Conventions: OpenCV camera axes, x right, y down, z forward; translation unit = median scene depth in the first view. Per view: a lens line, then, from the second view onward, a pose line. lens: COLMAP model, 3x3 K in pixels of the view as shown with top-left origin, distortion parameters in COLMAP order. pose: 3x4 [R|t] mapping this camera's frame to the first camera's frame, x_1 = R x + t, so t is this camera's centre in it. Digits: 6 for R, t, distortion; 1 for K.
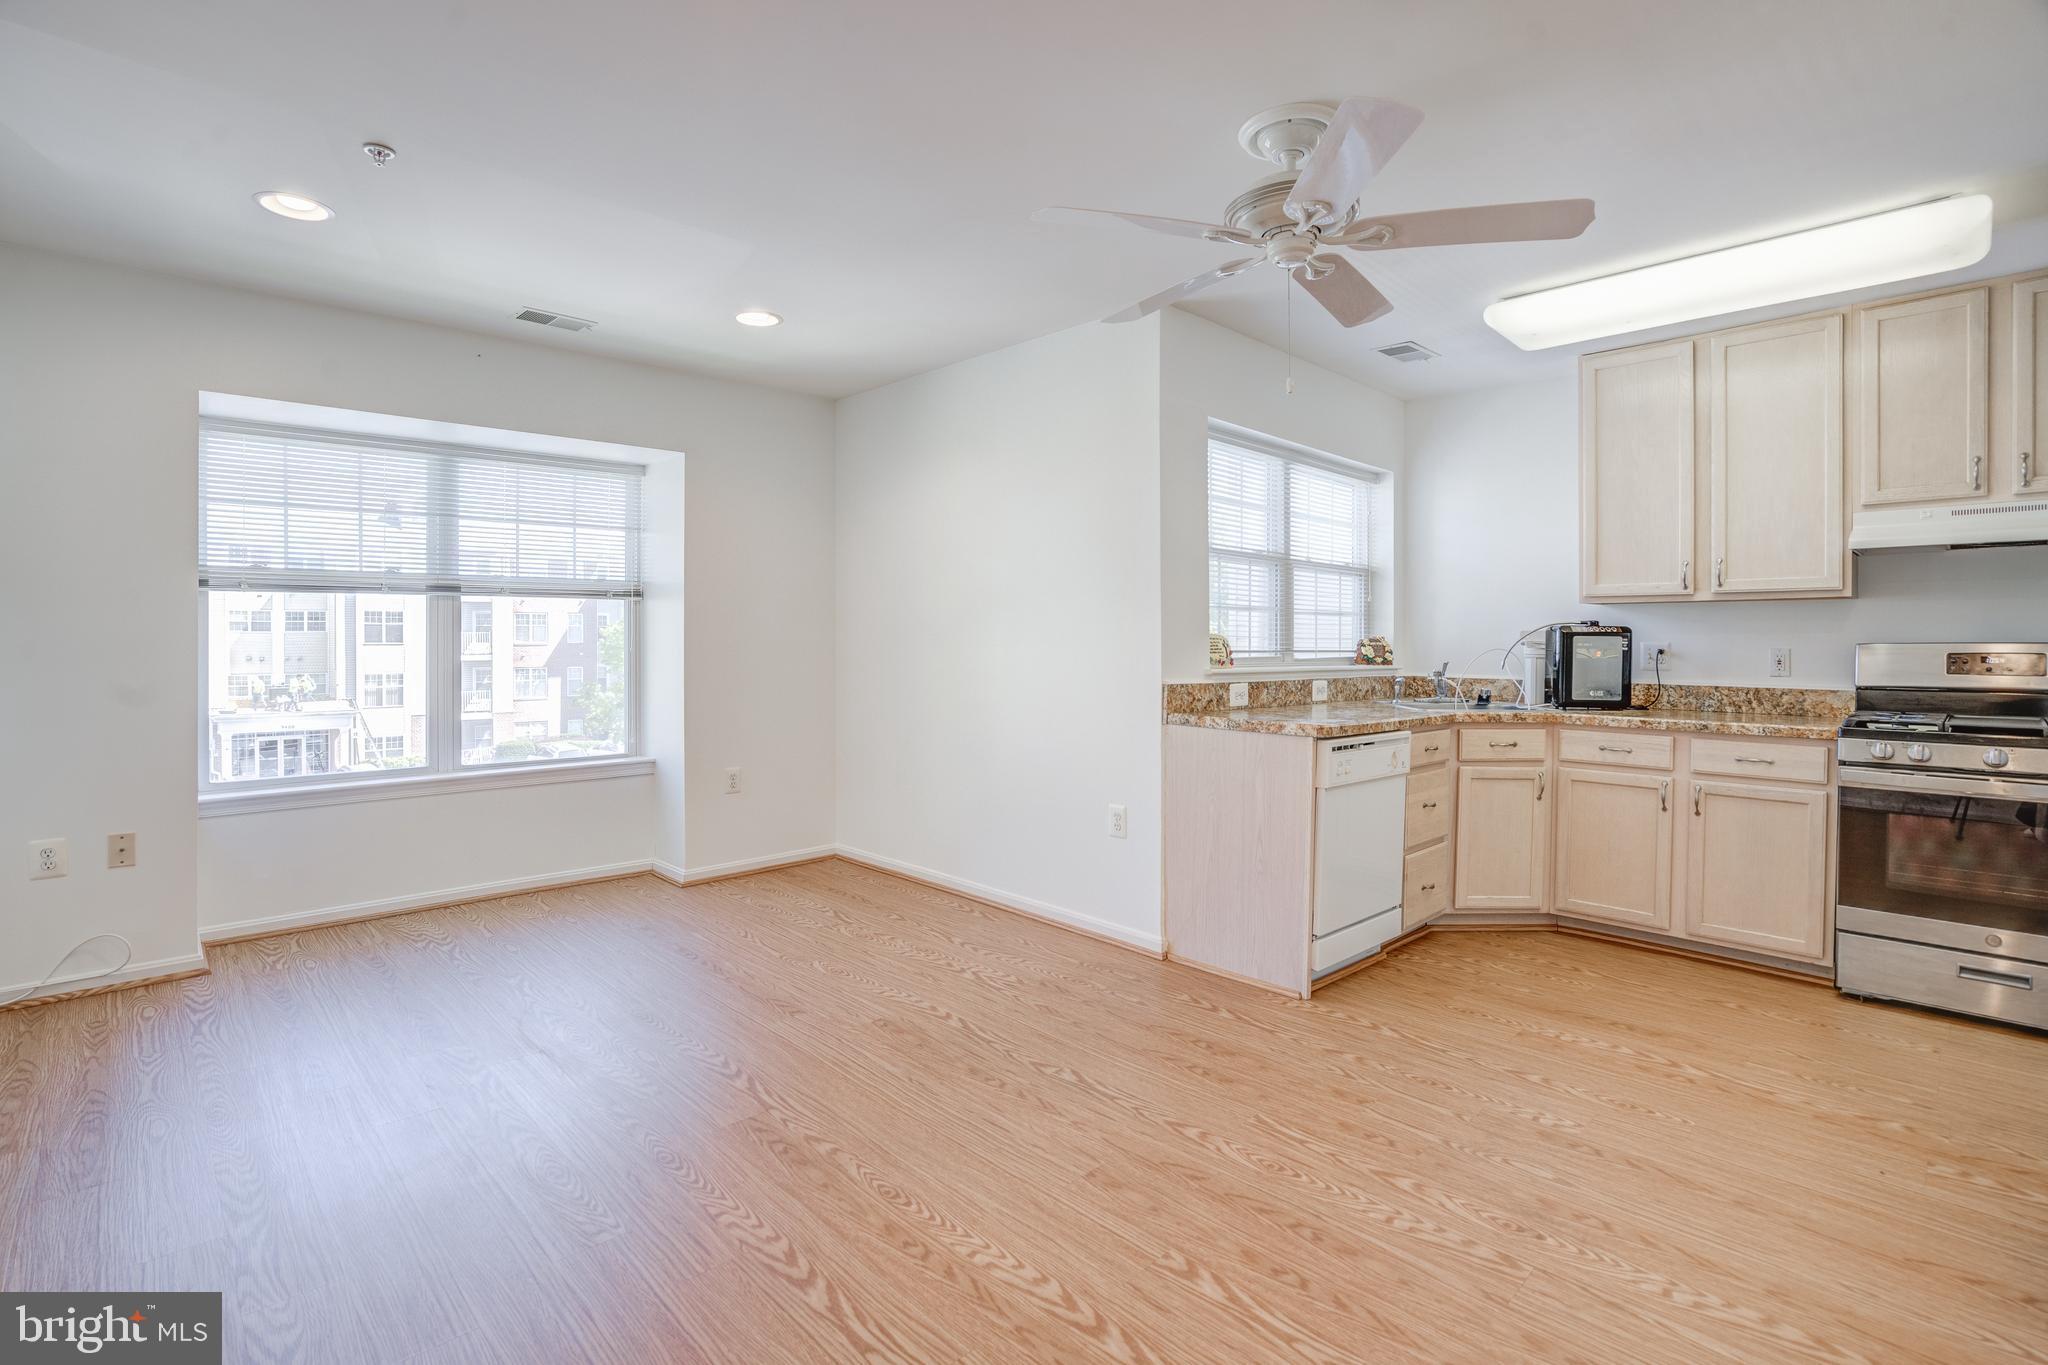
lens RADIAL K [[960.1, 0, 1014.8], [0, 960.1, 654.7], [0, 0, 1]] dist [-0.064705, 0.024840]
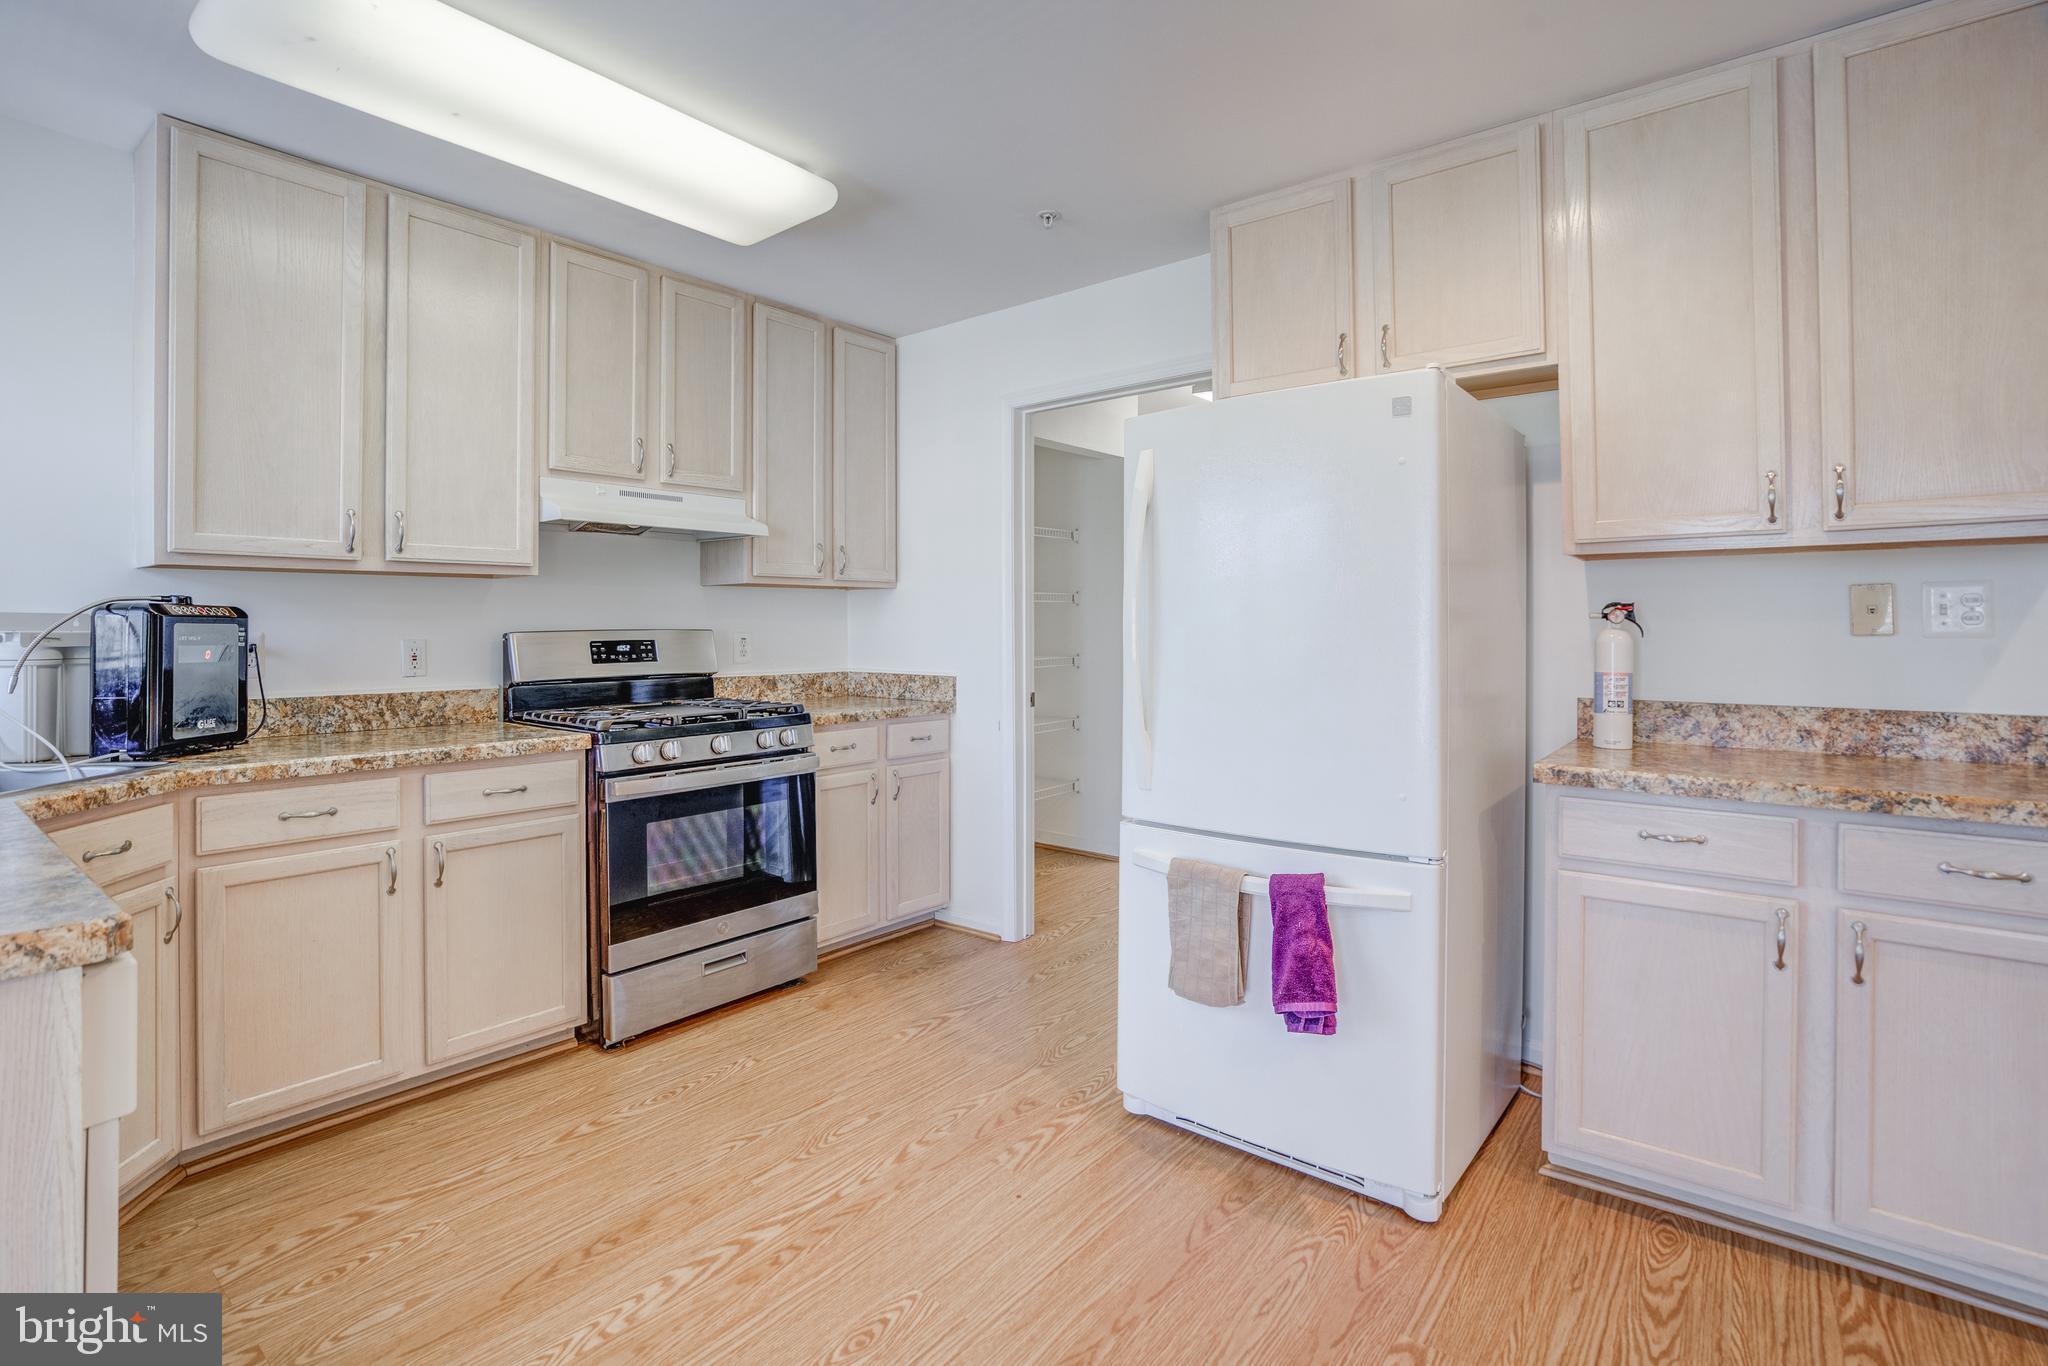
lens RADIAL K [[969.9, 0, 1023.1], [0, 969.9, 624.1], [0, 0, 1]] dist [-0.018240, 0.000059]
pose [[-0.120832, 0.000582, 0.992673, -0.016417], [0.019462, 0.999809, 0.001782, -0.011480], [-0.992482, 0.019535, -0.120820, 0.630474]]
